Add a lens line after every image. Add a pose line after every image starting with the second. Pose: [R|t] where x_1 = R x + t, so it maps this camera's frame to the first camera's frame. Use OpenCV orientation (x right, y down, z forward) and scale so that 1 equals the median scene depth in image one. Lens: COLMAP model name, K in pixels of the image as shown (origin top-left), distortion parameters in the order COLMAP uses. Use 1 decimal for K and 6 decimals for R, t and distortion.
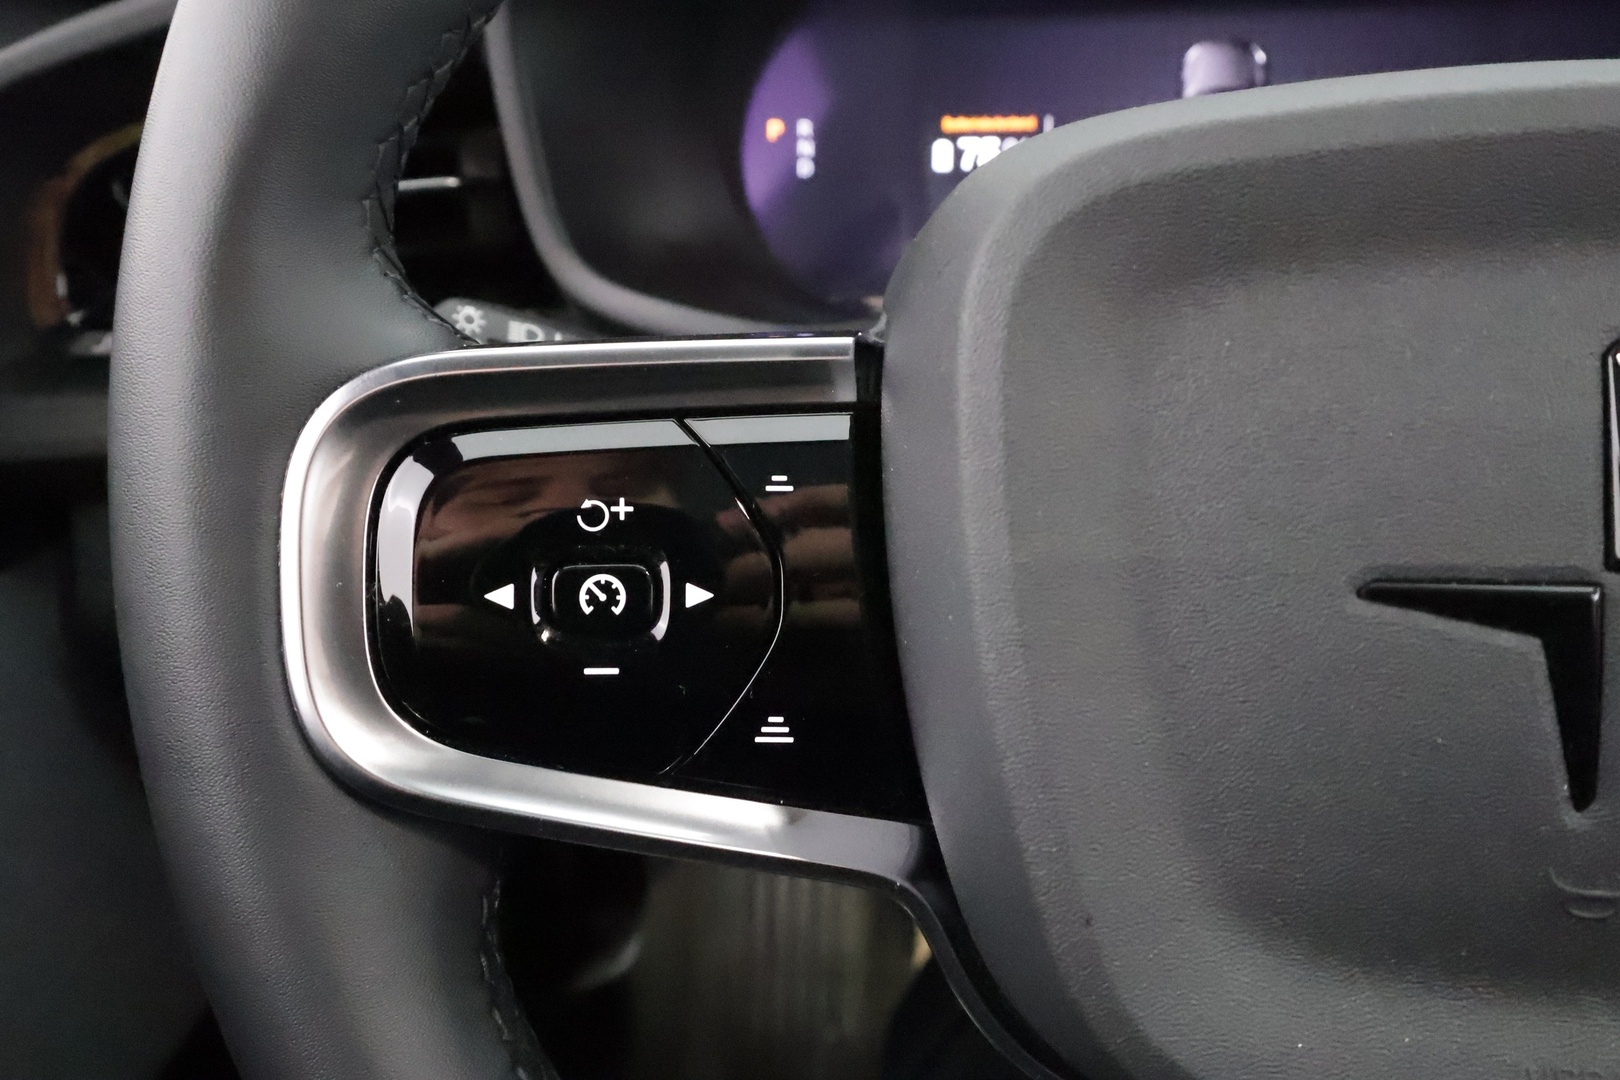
lens RADIAL K [[1294.8, 0, 804.7], [0, 1294.8, 535.3], [0, 0, 1]] dist [0.001277, -0.002301]
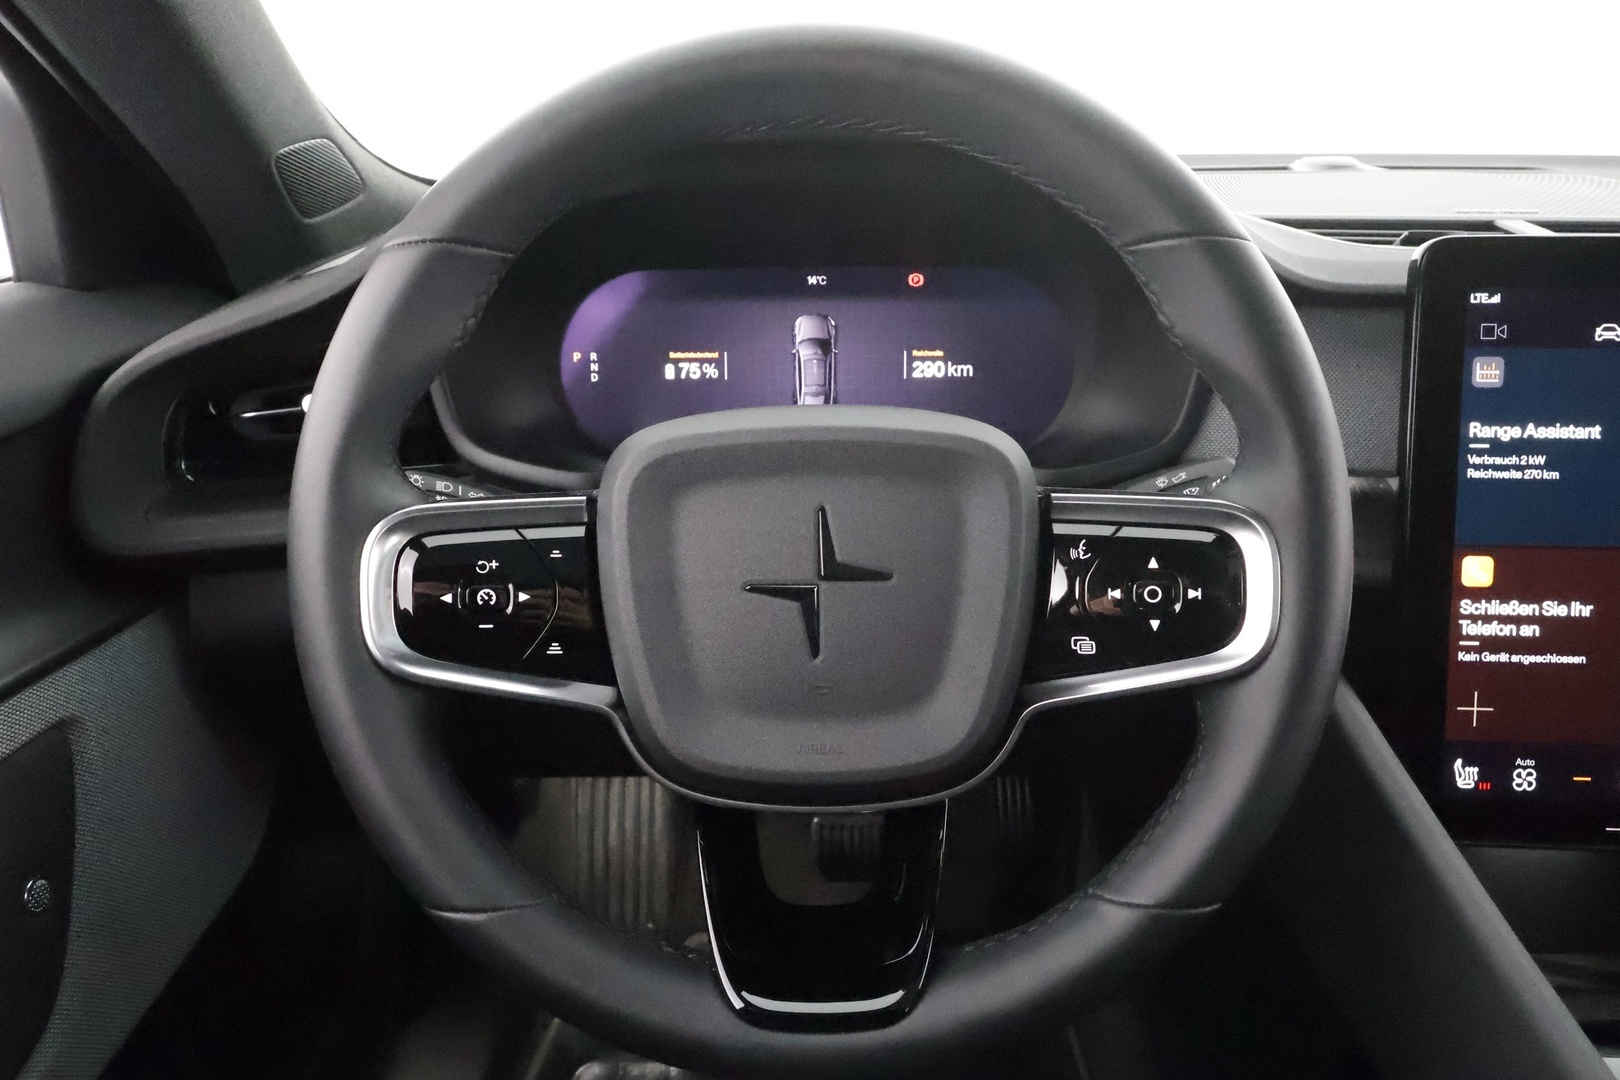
lens RADIAL K [[1106.0, 0, 804.9], [0, 1106.0, 542.9], [0, 0, 1]] dist [0.000494, 0.005180]
pose [[0.990470, -0.009259, 0.137417, 0.171606], [0.014502, 0.999203, -0.037201, 0.028396], [-0.136963, 0.038839, 0.989814, -1.279291]]
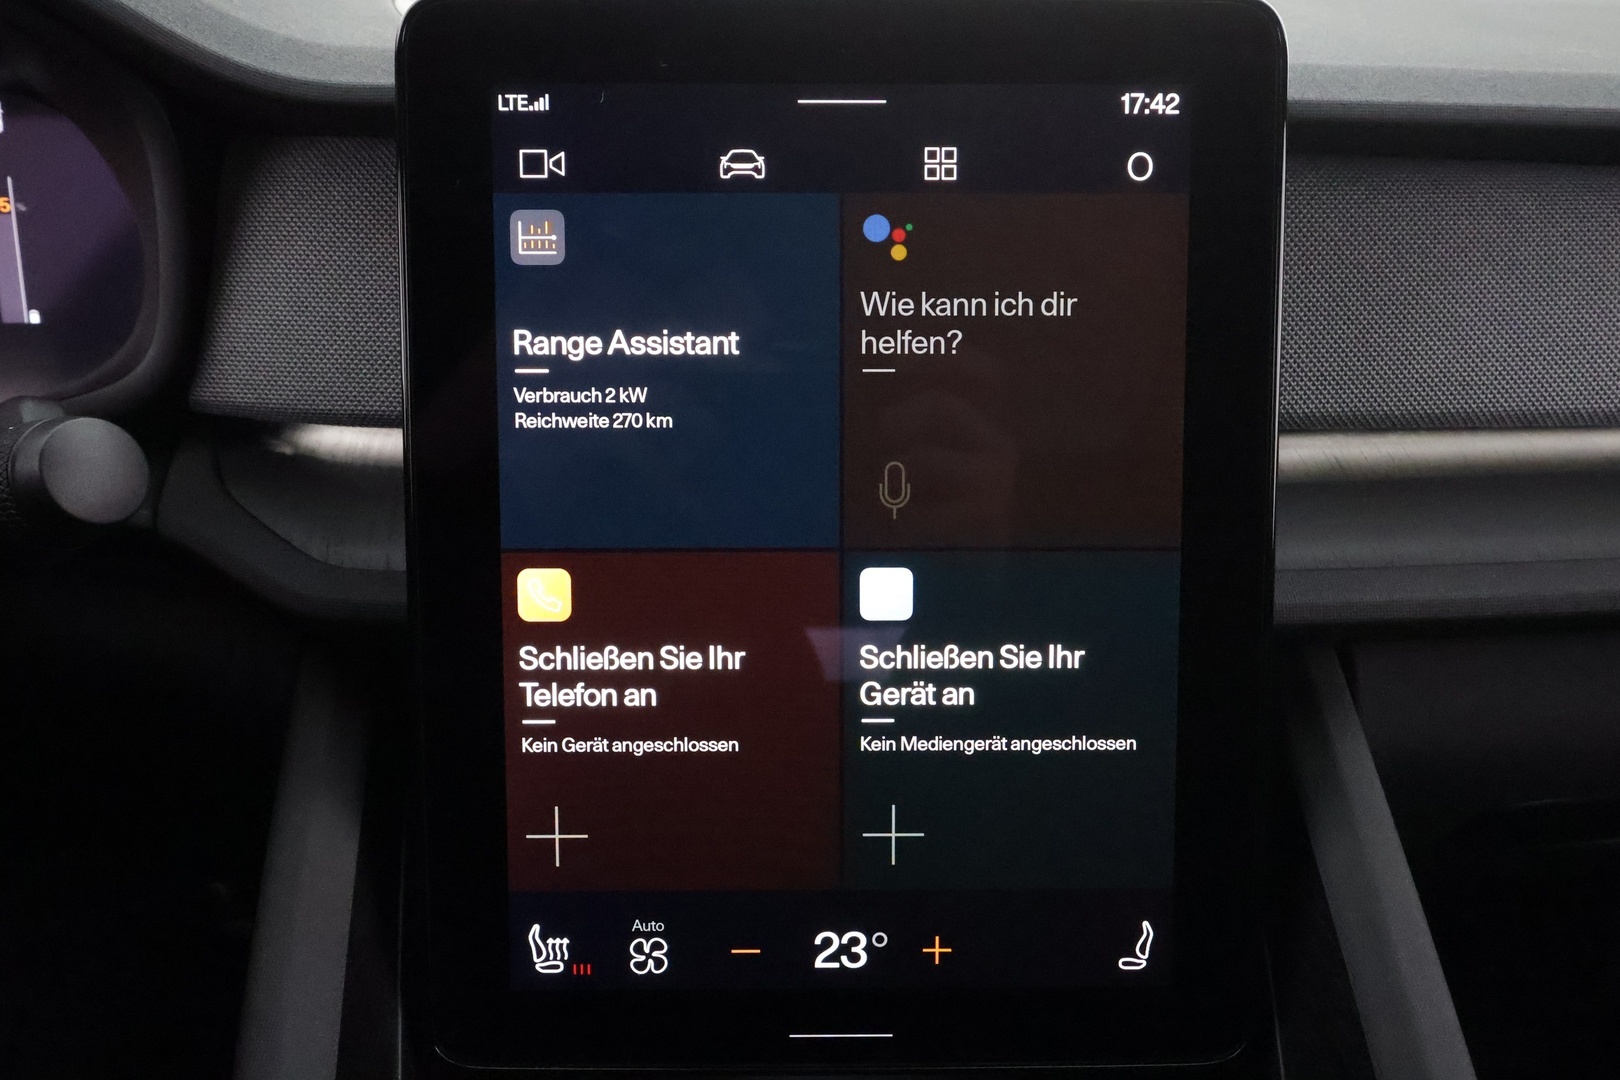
lens RADIAL K [[1294.8, 0, 800.5], [0, 1294.8, 545.3], [0, 0, 1]] dist [0.001277, -0.002301]
pose [[0.980366, -0.032835, 0.194431, 2.214368], [0.035782, 0.999292, -0.011665, -0.014653], [-0.193910, 0.018393, 0.980847, -0.625684]]
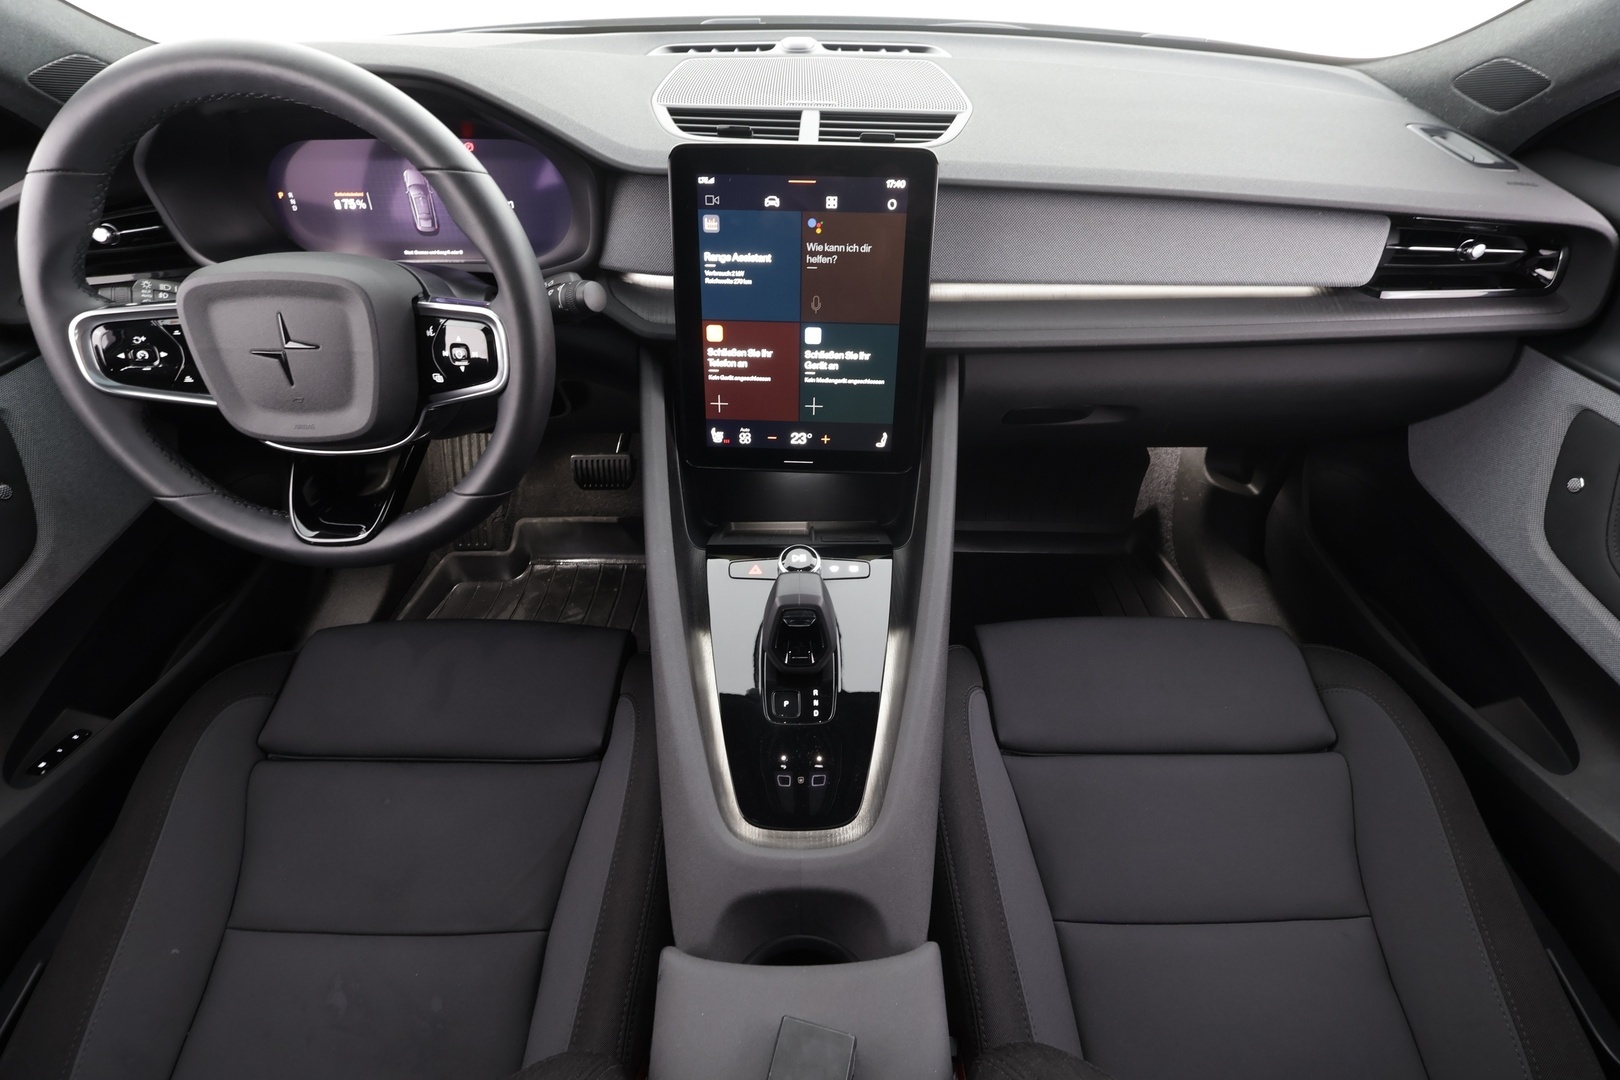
lens RADIAL K [[756.0, 0, 807.9], [0, 756.0, 544.7], [0, 0, 1]] dist [-0.003081, 0.000439]
pose [[0.988916, -0.058263, 0.136570, 2.098862], [0.011562, 0.947220, 0.320376, -0.178709], [-0.148028, -0.315246, 0.937394, -2.618200]]
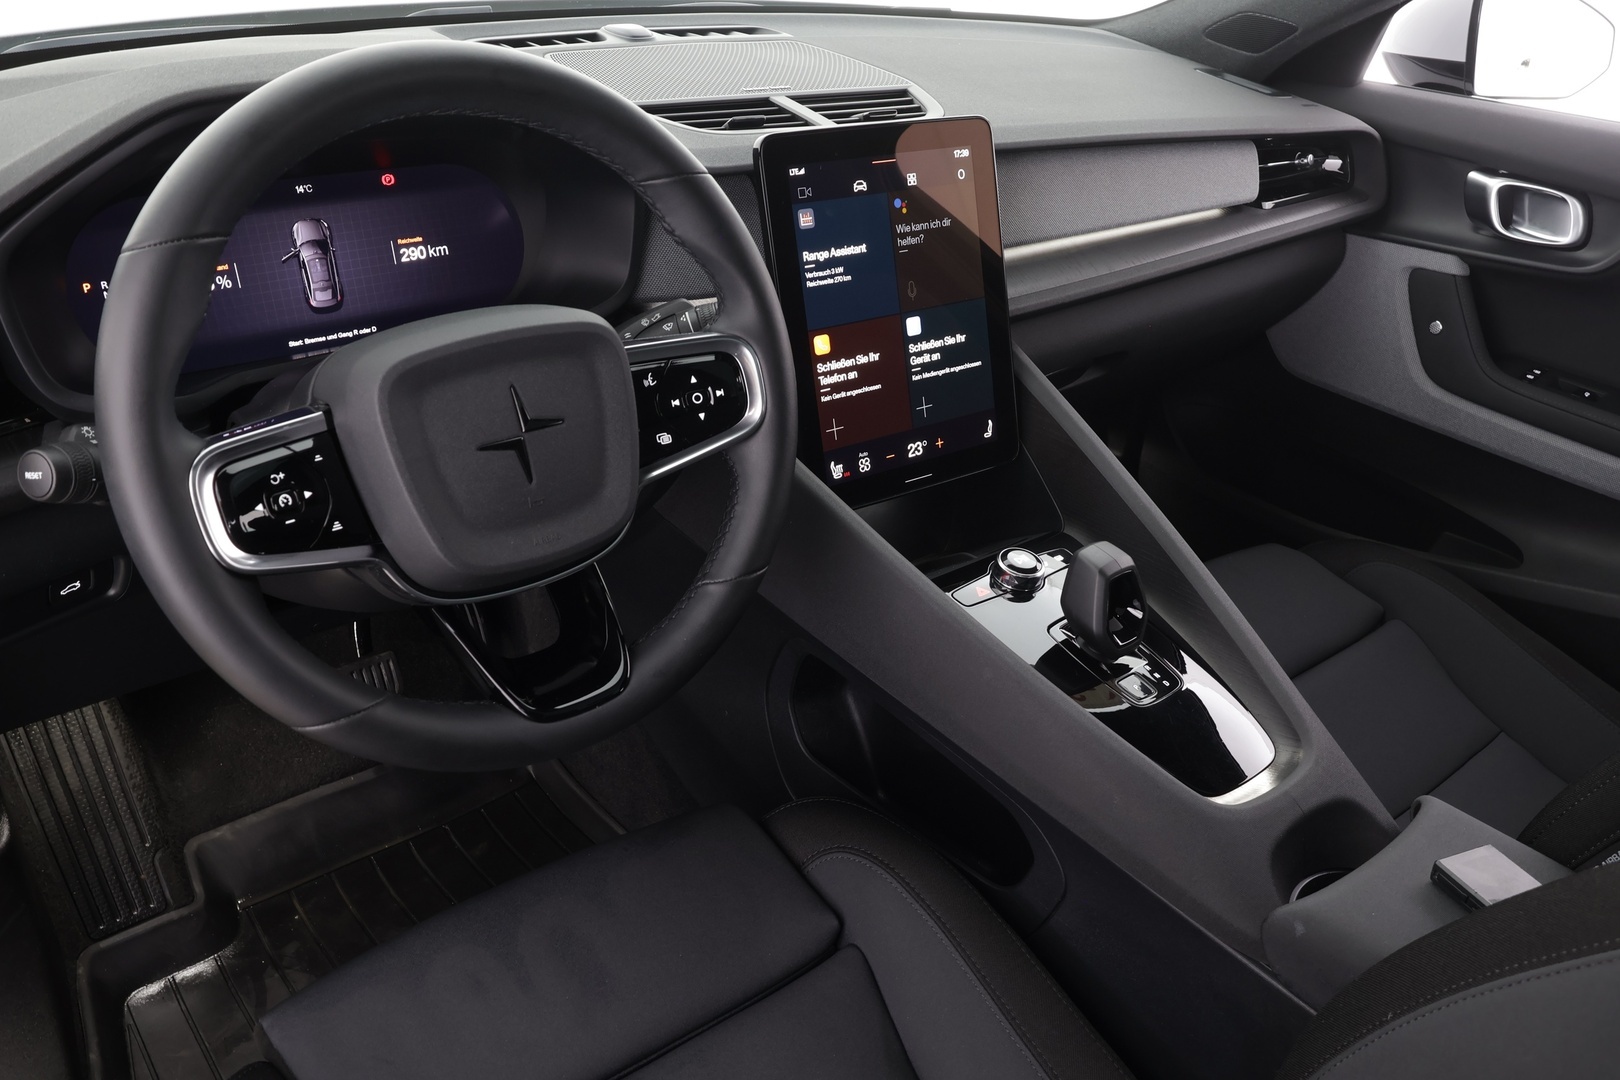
lens RADIAL K [[1294.8, 0, 819.9], [0, 1294.8, 543.1], [0, 0, 1]] dist [0.001277, -0.002301]
pose [[0.678677, -0.280560, 0.678737, -1.535870], [0.207609, 0.959754, 0.189130, -0.199579], [-0.704483, 0.012554, 0.709610, -2.437087]]
